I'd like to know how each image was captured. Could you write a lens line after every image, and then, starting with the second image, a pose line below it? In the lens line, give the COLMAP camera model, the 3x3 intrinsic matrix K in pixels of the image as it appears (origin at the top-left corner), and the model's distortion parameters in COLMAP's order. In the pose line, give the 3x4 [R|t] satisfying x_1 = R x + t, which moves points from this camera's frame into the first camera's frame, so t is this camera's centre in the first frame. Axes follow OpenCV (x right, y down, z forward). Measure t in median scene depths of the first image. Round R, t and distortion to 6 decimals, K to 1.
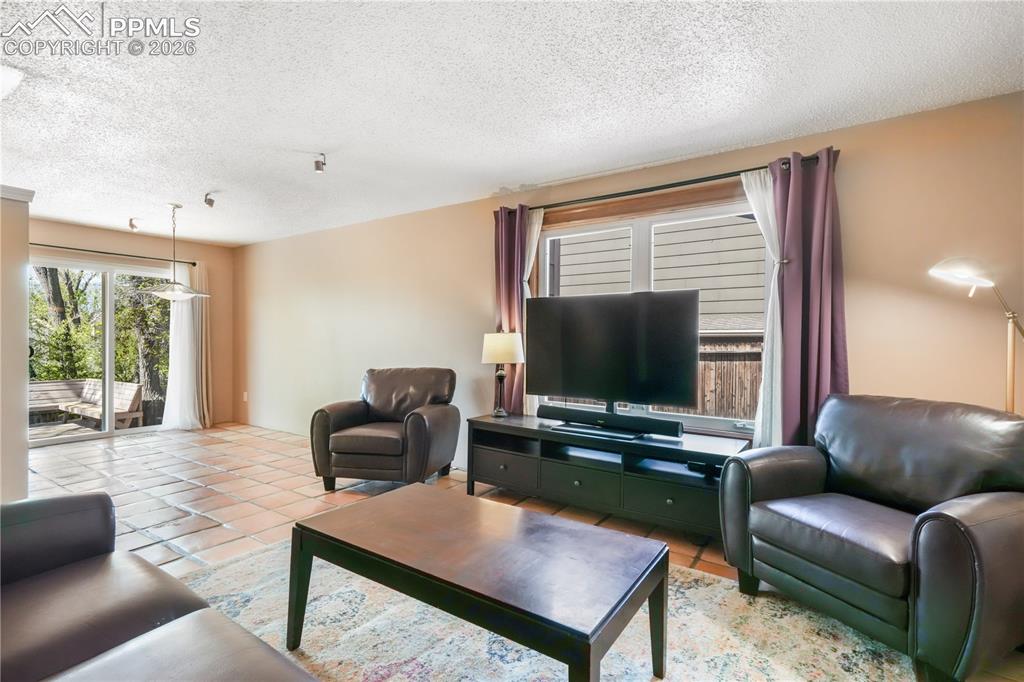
lens RADIAL K [[492.2, 0, 514.4], [0, 492.2, 344.6], [0, 0, 1]] dist [0.000578, 0.000104]
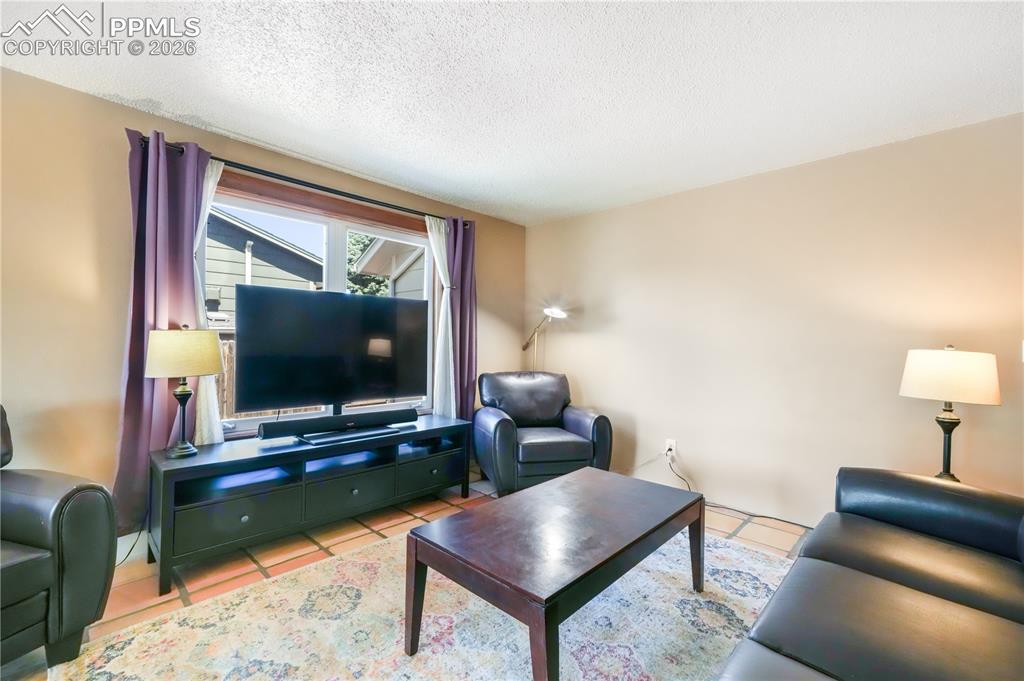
lens RADIAL K [[442.1, 0, 504.3], [0, 442.1, 345.4], [0, 0, 1]] dist [-0.001769, 0.000293]
pose [[0.153087, -0.011354, 0.988147, -0.538436], [0.004831, 0.999931, 0.010741, -0.005984], [-0.988201, 0.003130, 0.153132, 0.474233]]
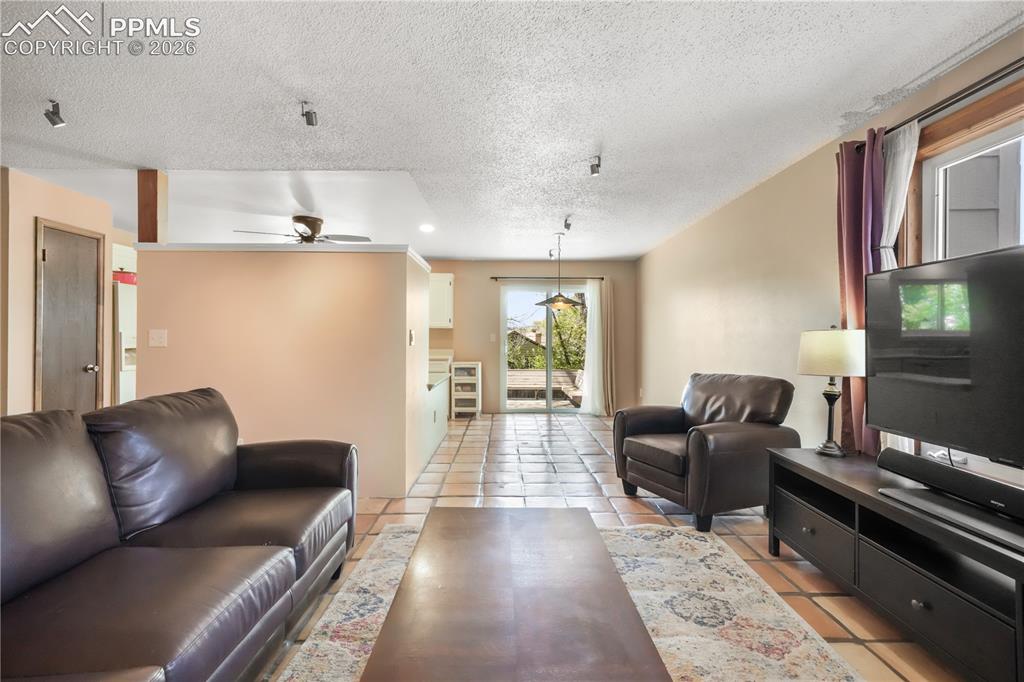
lens RADIAL K [[463.0, 0, 512.0], [0, 463.0, 341.0], [0, 0, 1]] dist [0.022219, 0.000364]
pose [[0.580904, -0.002209, -0.813969, 0.239281], [-0.005931, 0.999958, -0.006947, -0.002535], [0.813951, 0.008864, 0.580866, 0.266453]]
